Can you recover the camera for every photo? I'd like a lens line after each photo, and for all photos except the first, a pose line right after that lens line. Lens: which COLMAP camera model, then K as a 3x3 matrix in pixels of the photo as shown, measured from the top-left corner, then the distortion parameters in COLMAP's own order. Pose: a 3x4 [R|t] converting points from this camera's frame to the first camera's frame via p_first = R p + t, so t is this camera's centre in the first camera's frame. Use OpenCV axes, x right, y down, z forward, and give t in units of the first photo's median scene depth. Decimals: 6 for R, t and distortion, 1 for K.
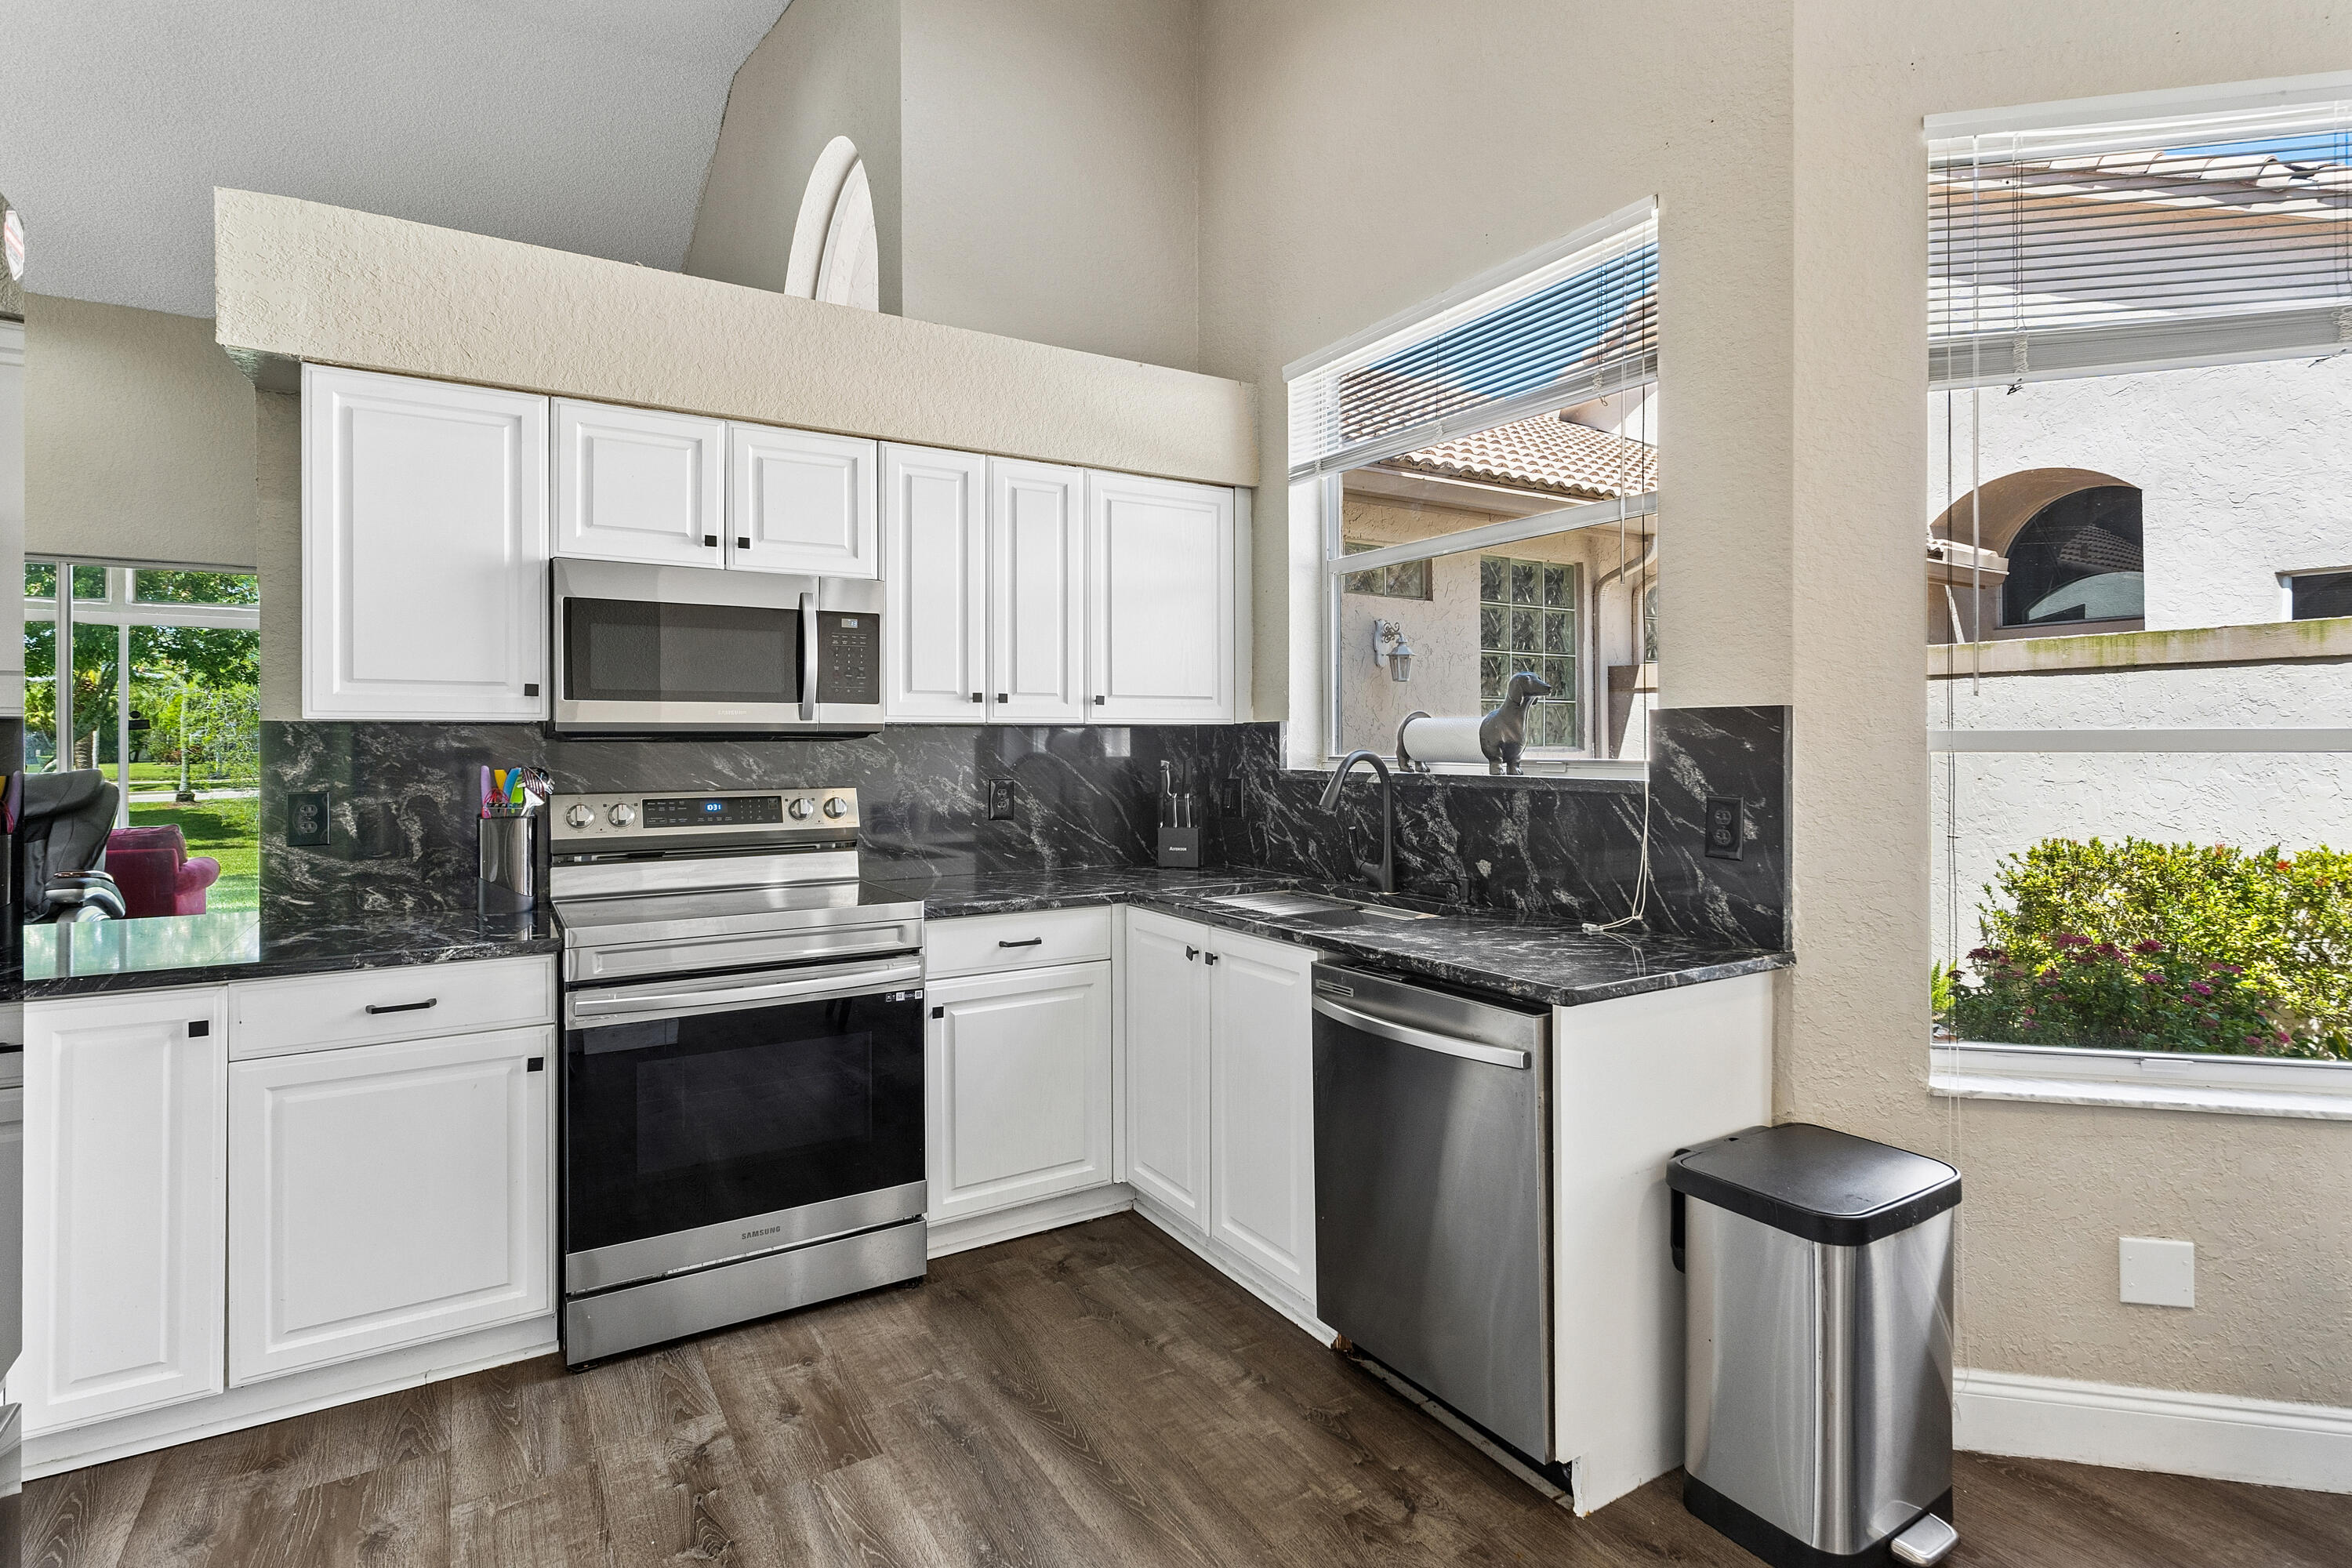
lens RADIAL K [[1168.8, 0, 1215.8], [0, 1168.8, 740.8], [0, 0, 1]] dist [0.002754, -0.000027]
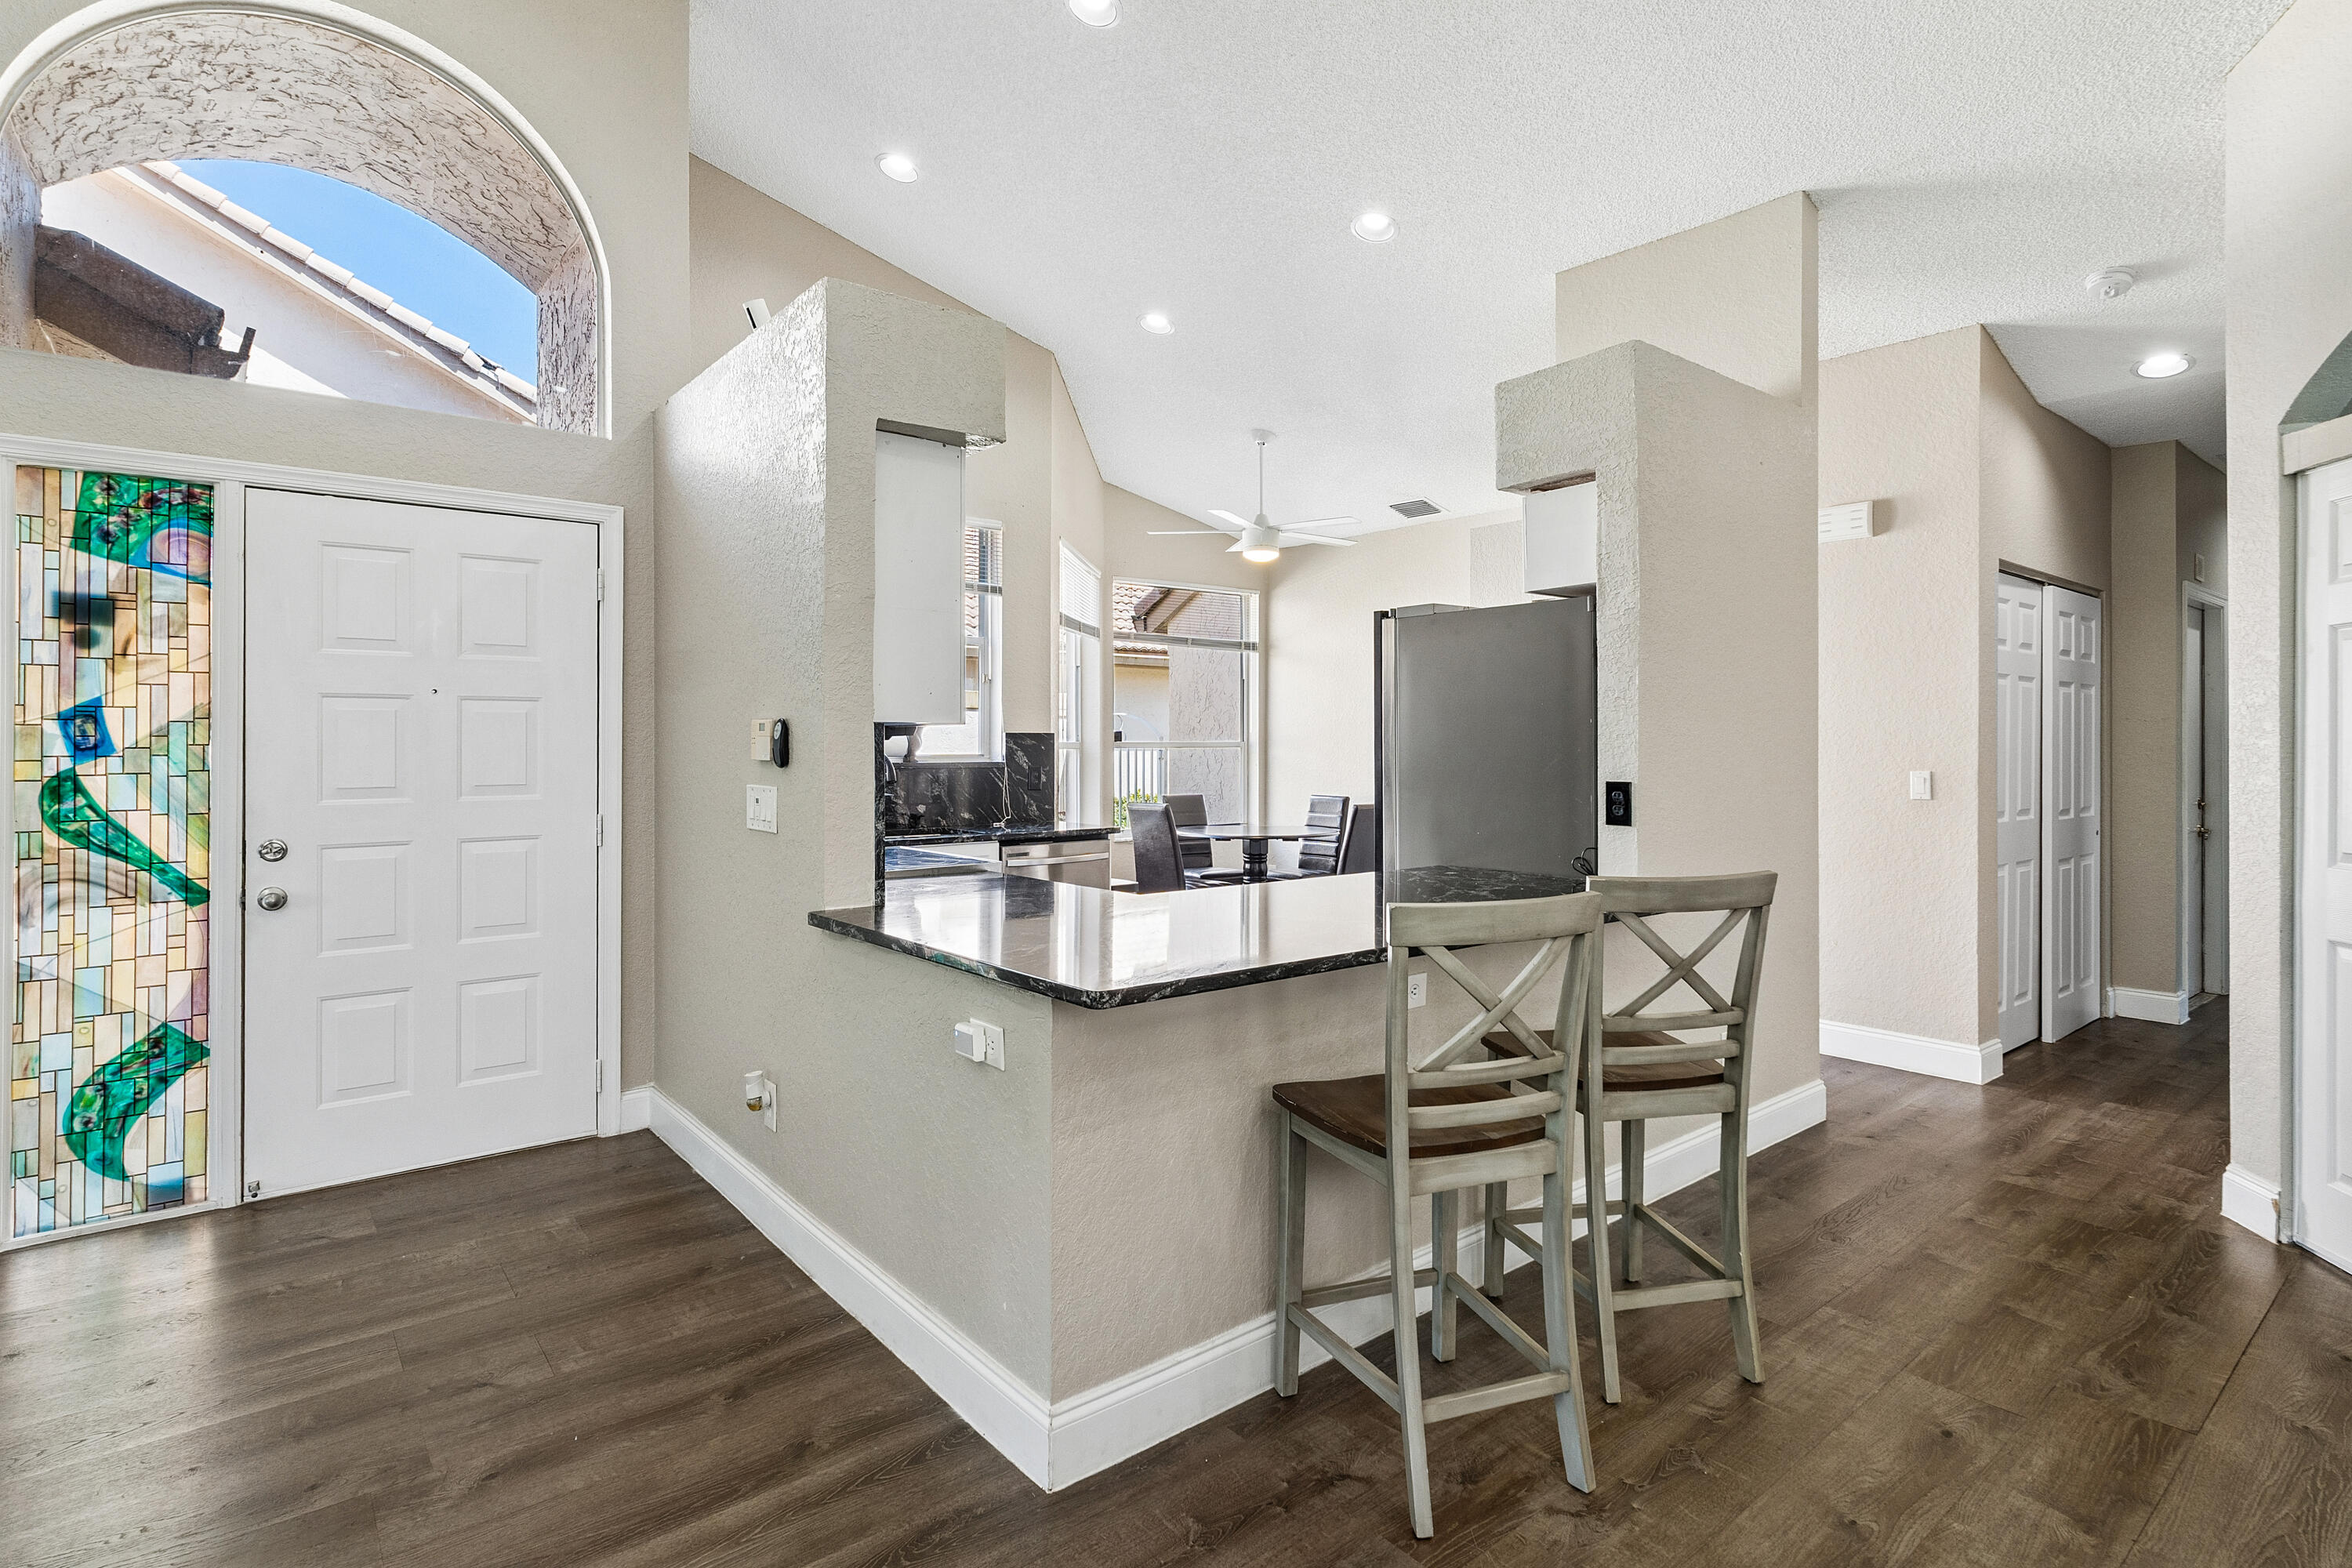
lens RADIAL K [[1176.4, 0, 1195.8], [0, 1176.4, 739.6], [0, 0, 1]] dist [0.001012, 0.000680]
pose [[-0.134753, 0.007115, 0.990854, -1.885468], [-0.002369, 0.999969, -0.007503, 0.004196], [-0.990876, -0.003359, -0.134732, 0.828074]]
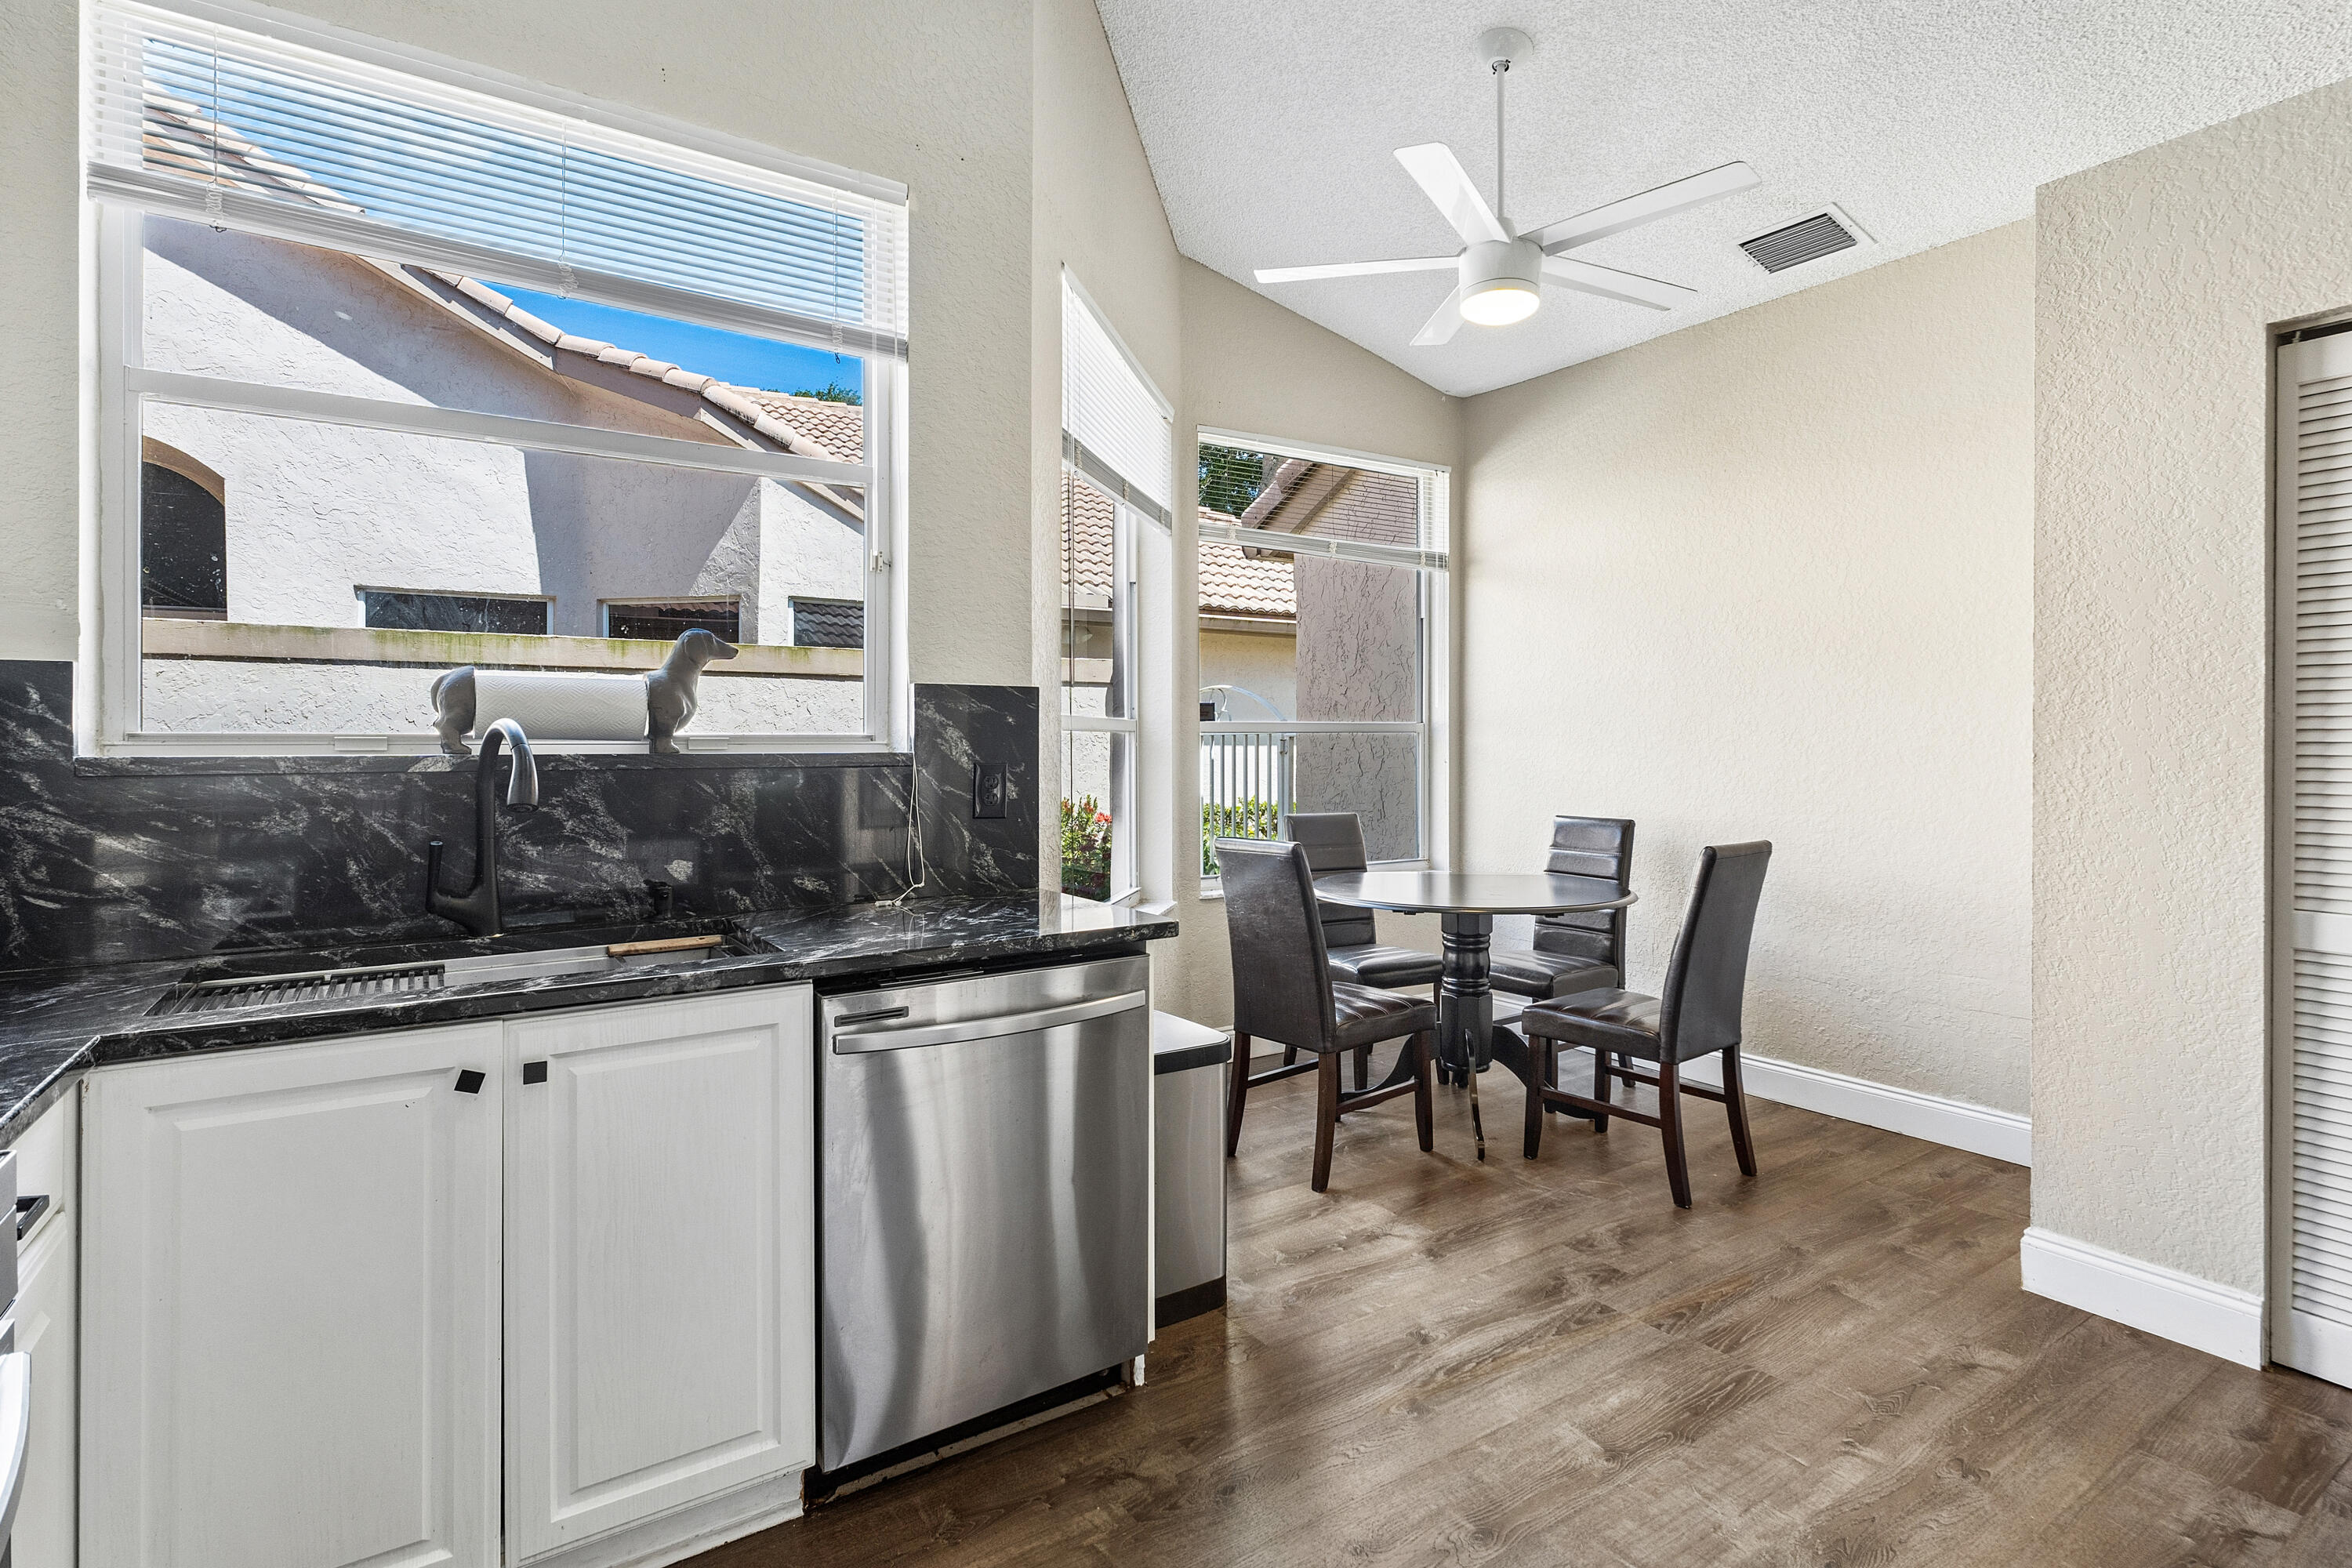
lens RADIAL K [[1155.5, 0, 1186.0], [0, 1155.5, 745.9], [0, 0, 1]] dist [0.001525, -0.000450]
pose [[-0.022180, 0.001129, 0.999753, -0.581459], [-0.000557, 0.999999, -0.001142, 0.025855], [-0.999754, -0.000582, -0.022179, 0.691409]]
